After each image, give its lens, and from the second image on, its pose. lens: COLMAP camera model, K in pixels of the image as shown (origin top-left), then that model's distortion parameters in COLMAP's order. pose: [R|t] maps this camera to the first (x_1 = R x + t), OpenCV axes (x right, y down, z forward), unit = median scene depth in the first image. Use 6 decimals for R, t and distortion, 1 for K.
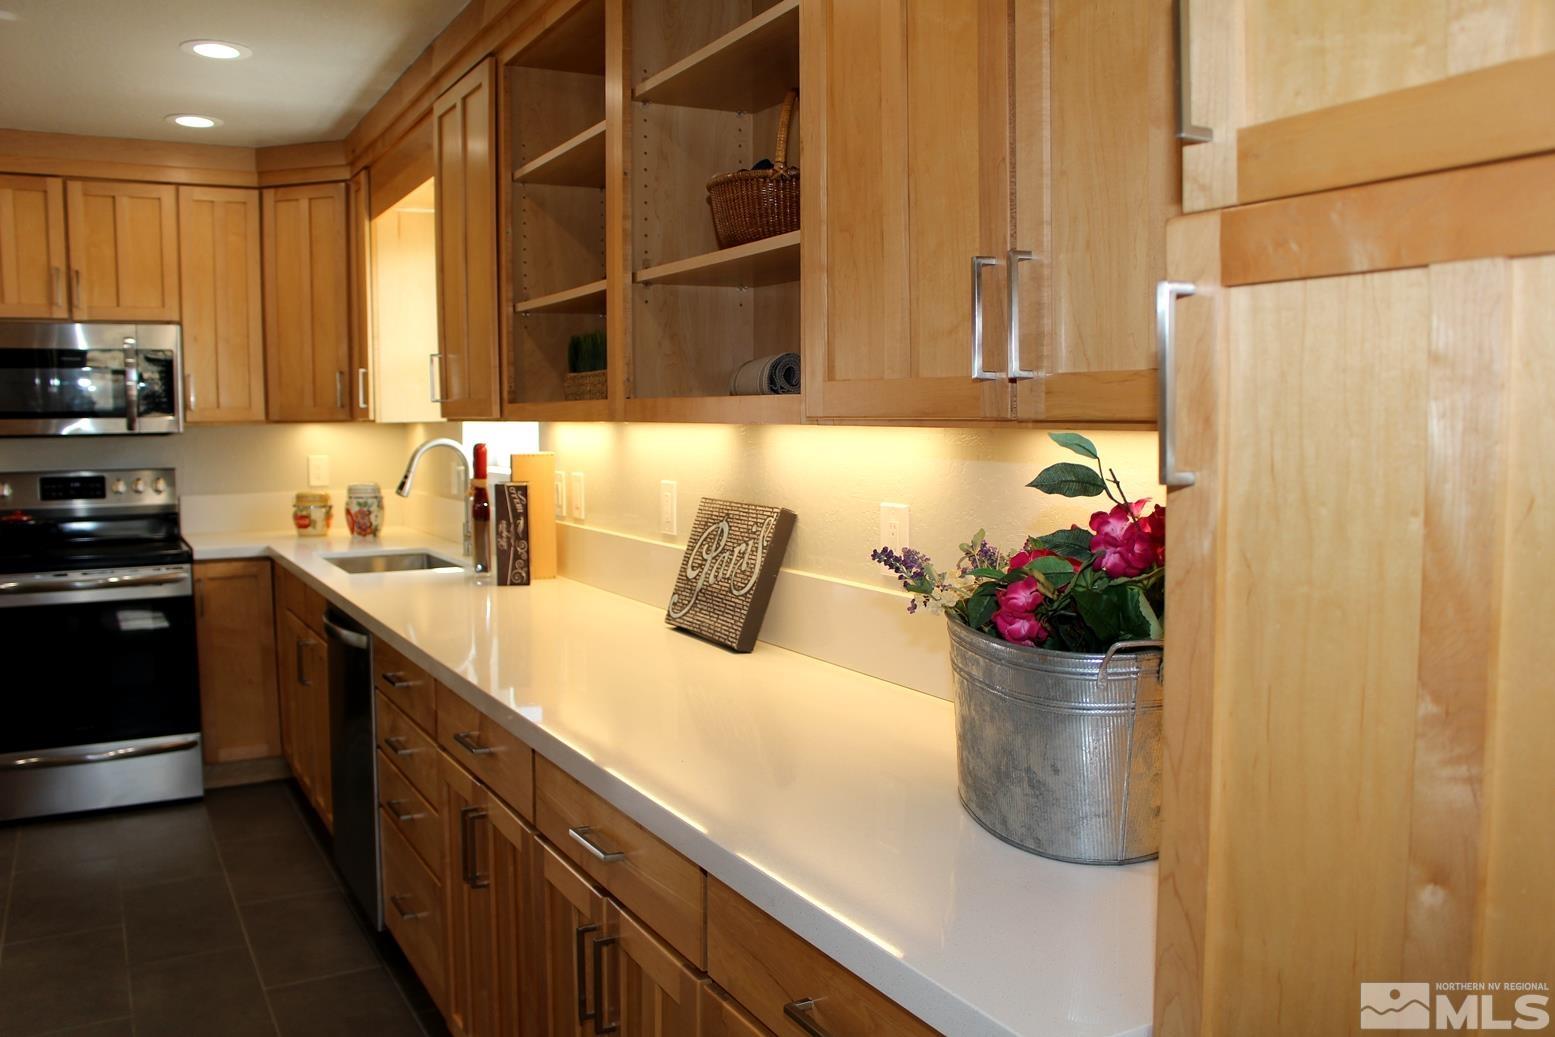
lens RADIAL K [[1293.5, 0, 777.5], [0, 1293.5, 518.5], [0, 0, 1]] dist [-0.152756, 0.123680]
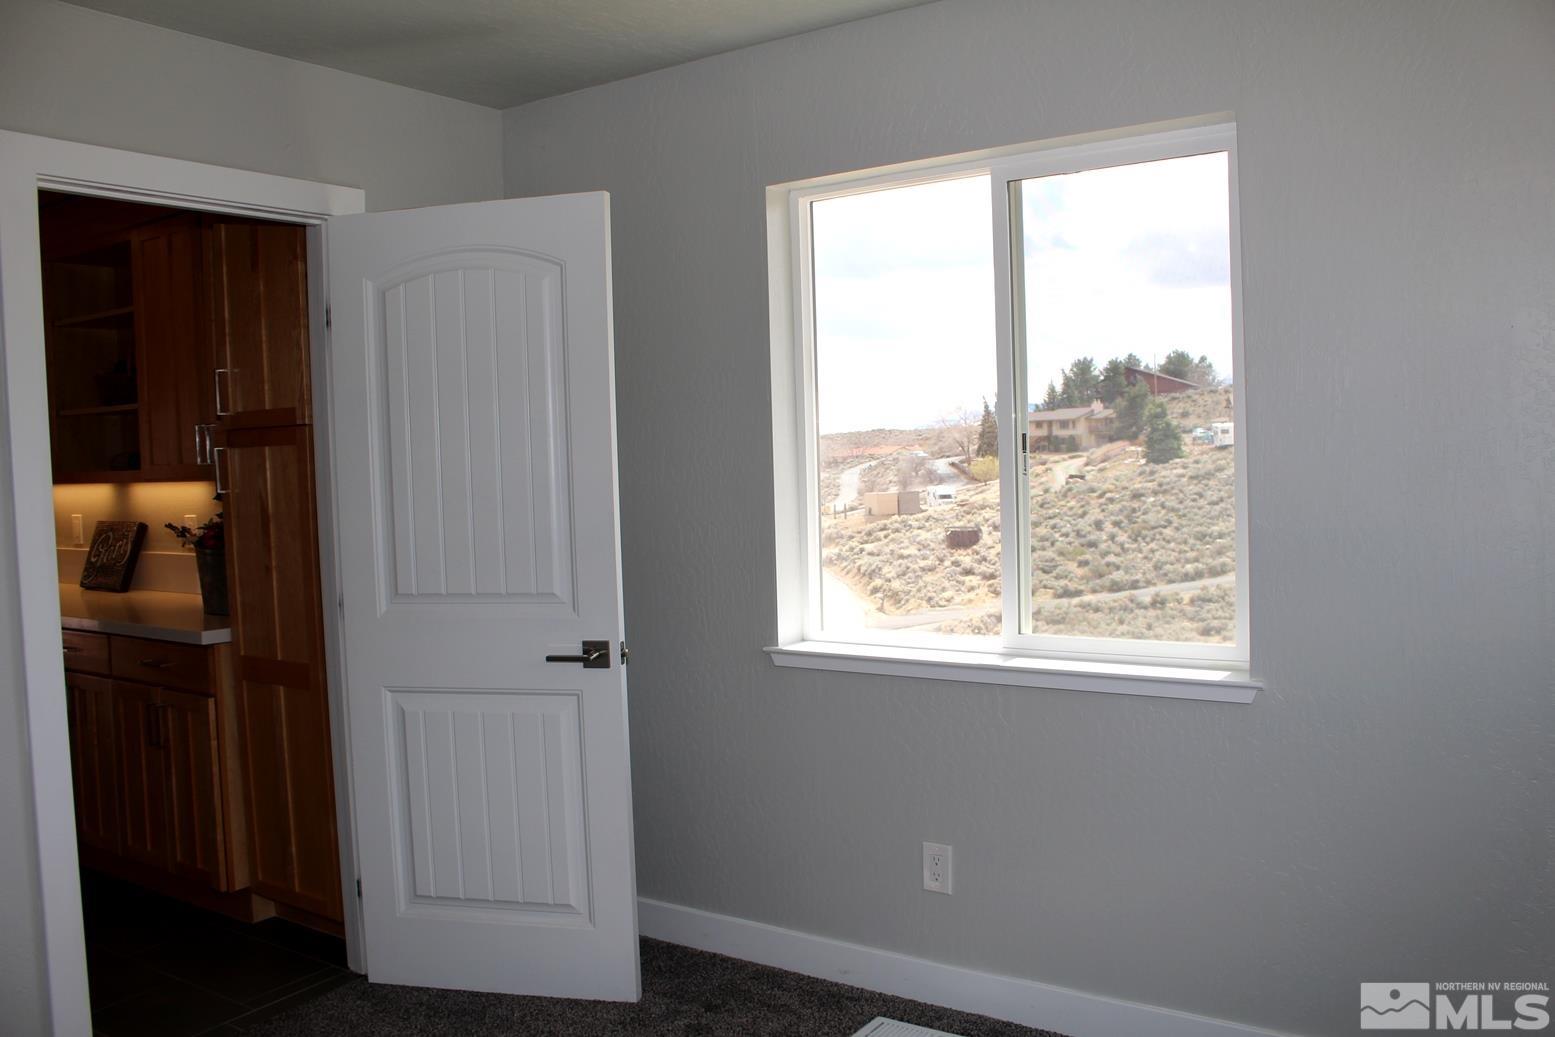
lens RADIAL K [[1293.5, 0, 777.5], [0, 1293.5, 518.5], [0, 0, 1]] dist [-0.152756, 0.123680]
pose [[0.898499, -0.050078, 0.436109, 0.046507], [0.065062, 0.997691, -0.019480, 0.092014], [-0.434127, 0.045877, 0.899683, -1.256281]]
